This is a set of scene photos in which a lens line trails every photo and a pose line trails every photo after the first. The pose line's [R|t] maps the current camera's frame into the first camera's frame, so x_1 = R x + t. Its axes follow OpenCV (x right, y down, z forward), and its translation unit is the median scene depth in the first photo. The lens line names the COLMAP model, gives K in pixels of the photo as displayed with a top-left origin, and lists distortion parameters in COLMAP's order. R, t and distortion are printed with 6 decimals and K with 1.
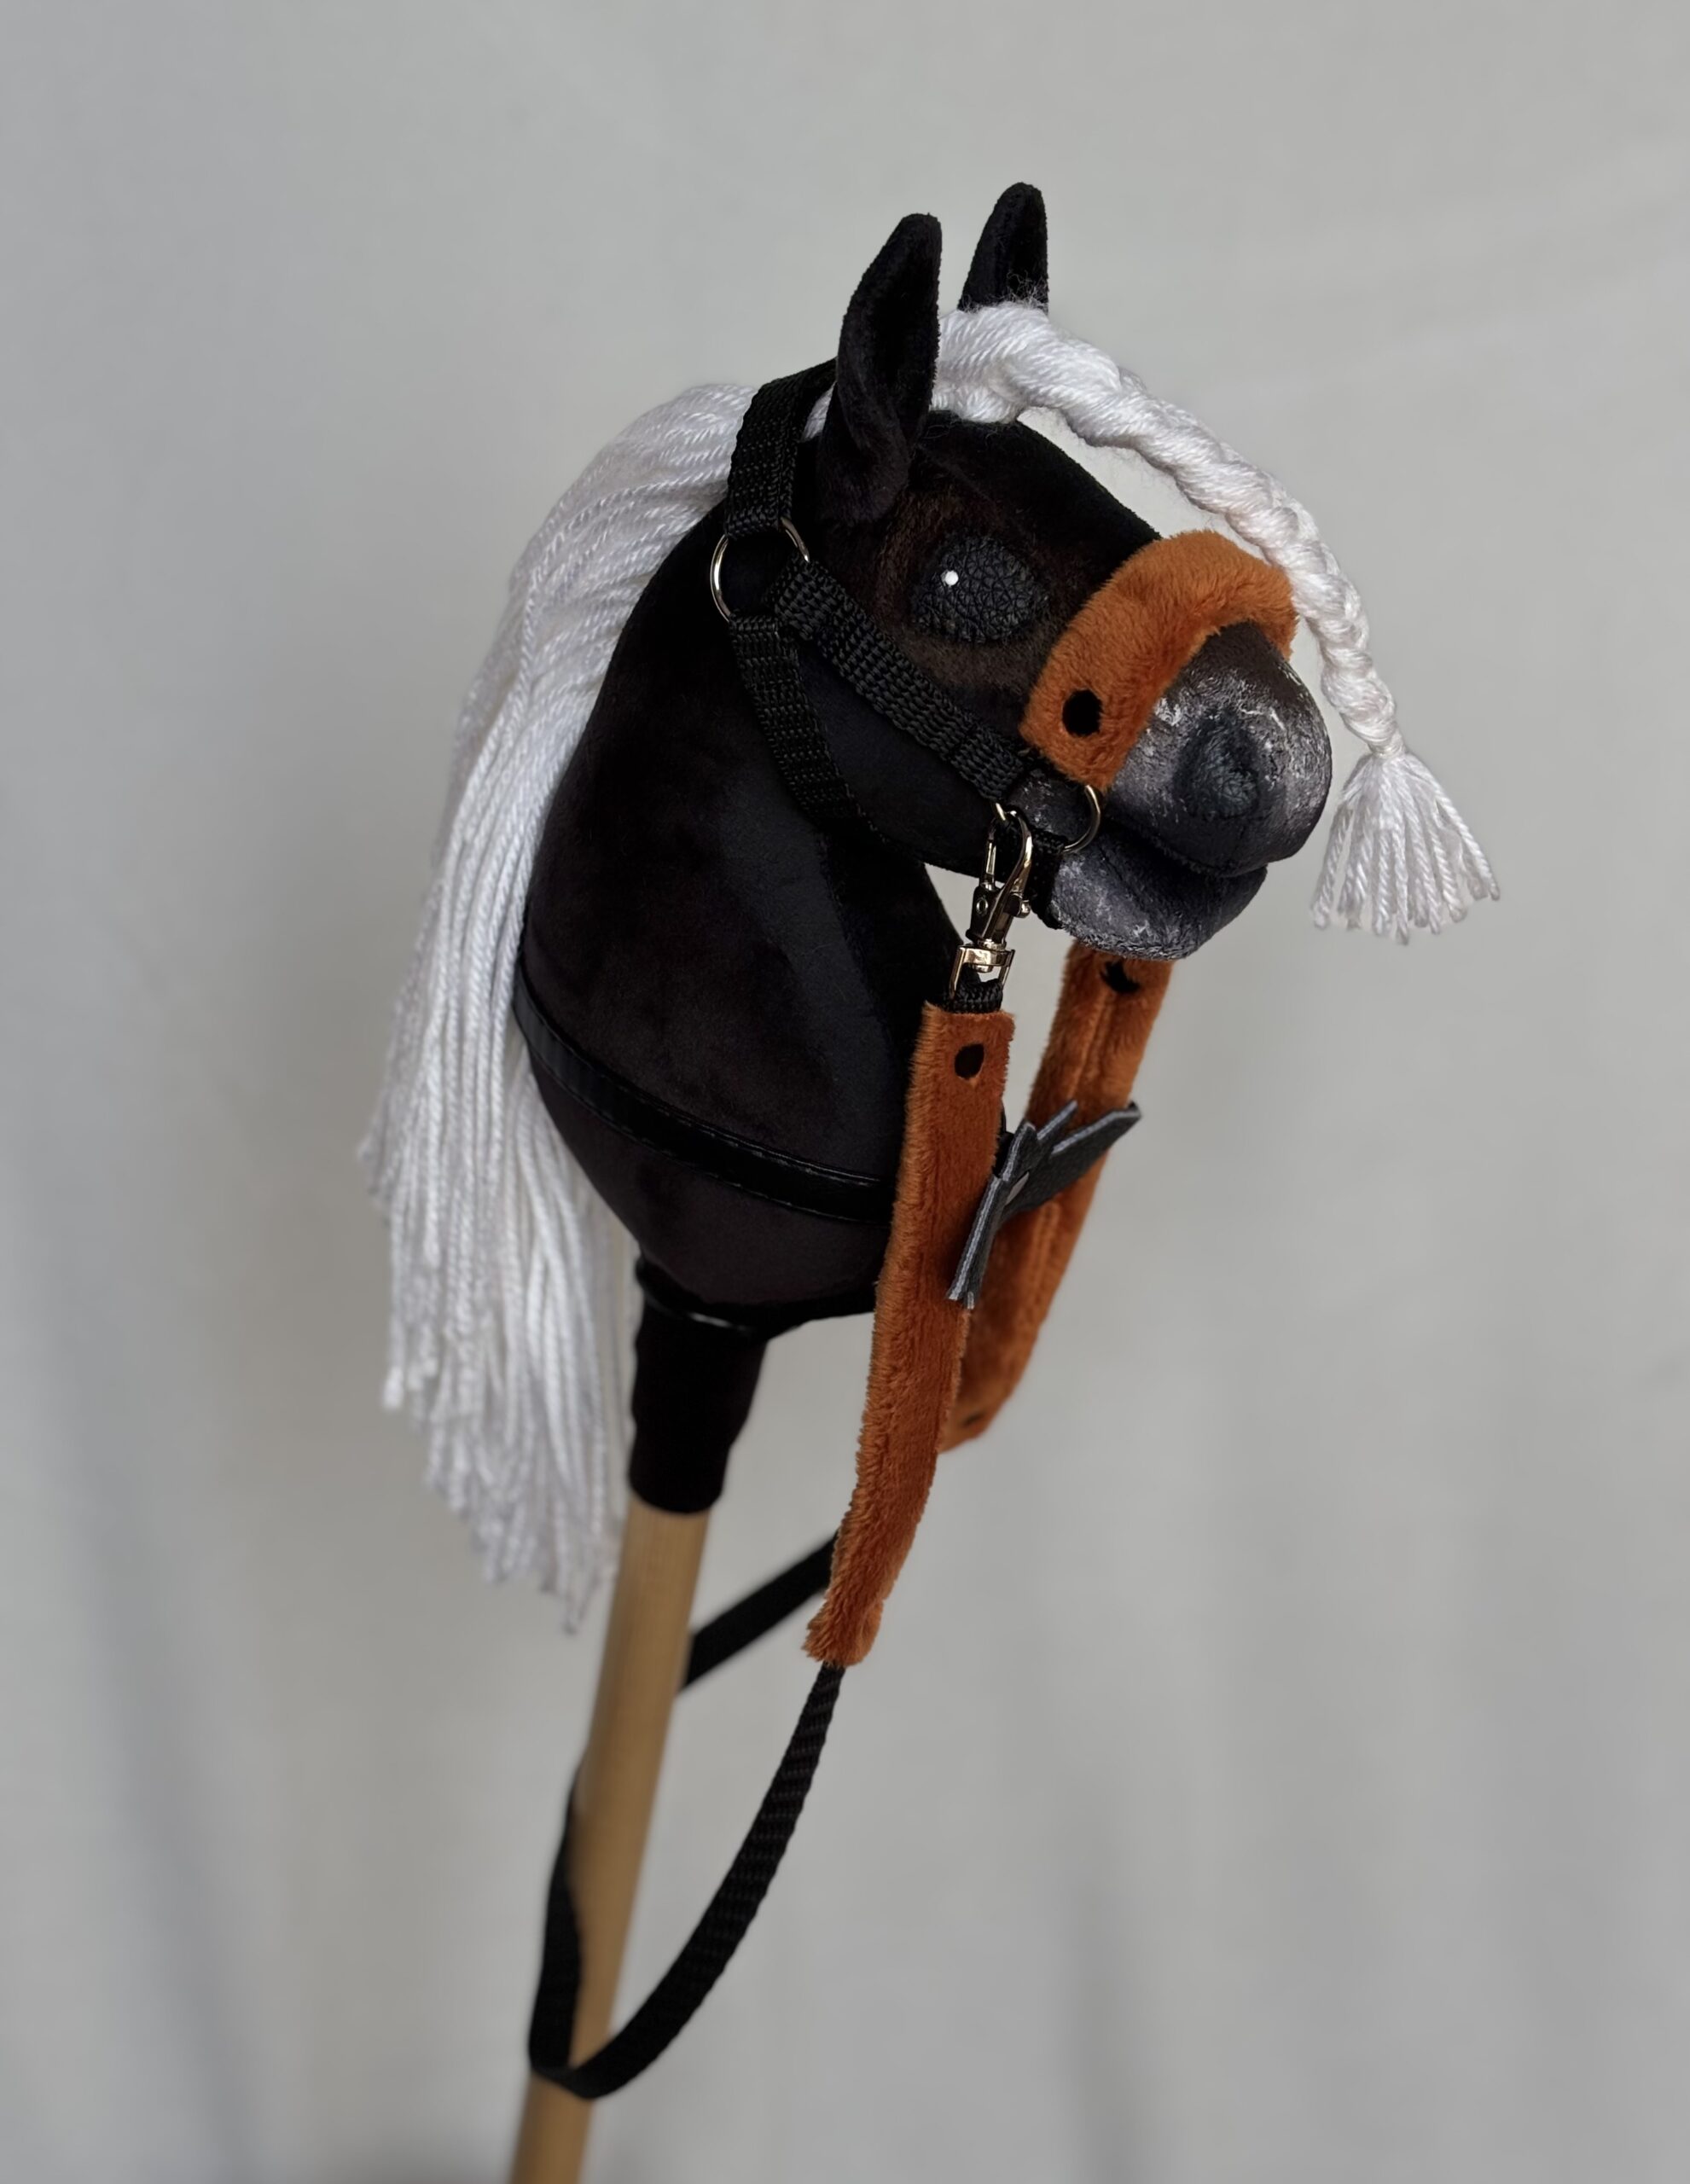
lens RADIAL K [[3421.3, 0, 845.0], [0, 3421.3, 1092.0], [0, 0, 1]] dist [0.169899, -0.114224]
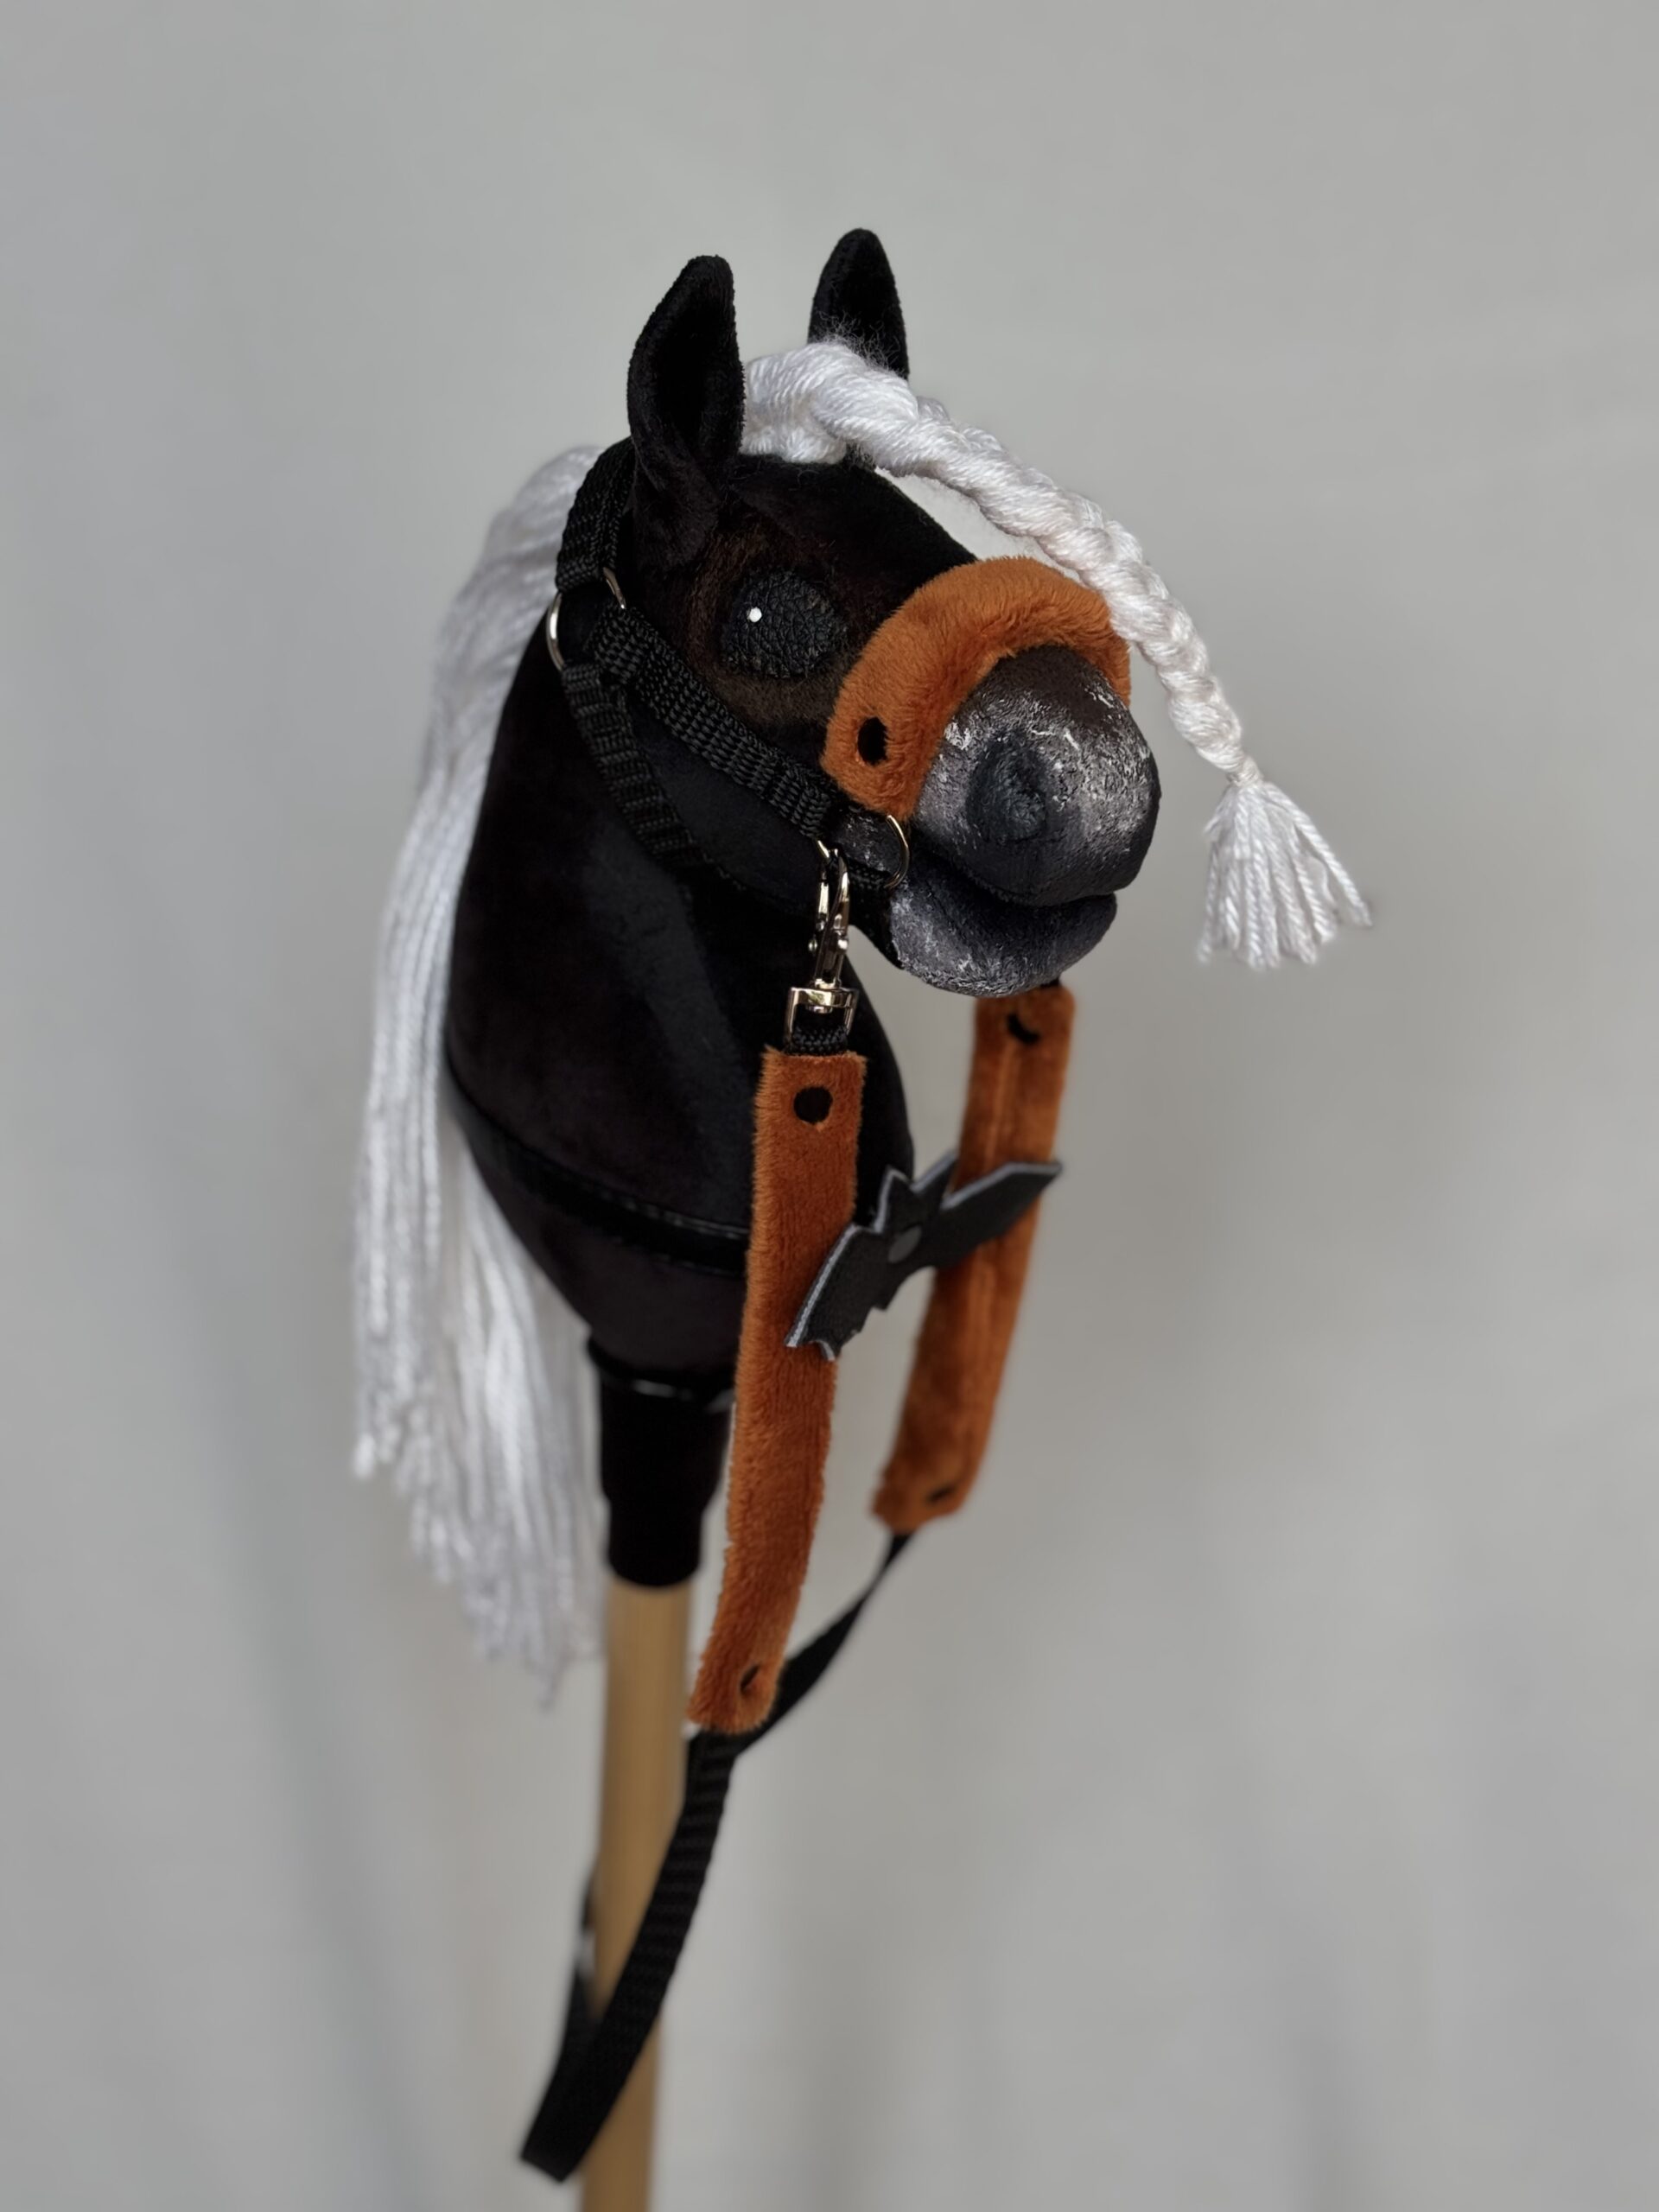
lens RADIAL K [[3389.1, 0, 829.5], [0, 3389.1, 1106.0], [0, 0, 1]] dist [0.163565, 0.054846]
pose [[0.974389, -0.020134, -0.223965, 0.264561], [0.005644, 0.997860, -0.065148, 0.055894], [0.224797, 0.062215, 0.972417, 0.052651]]
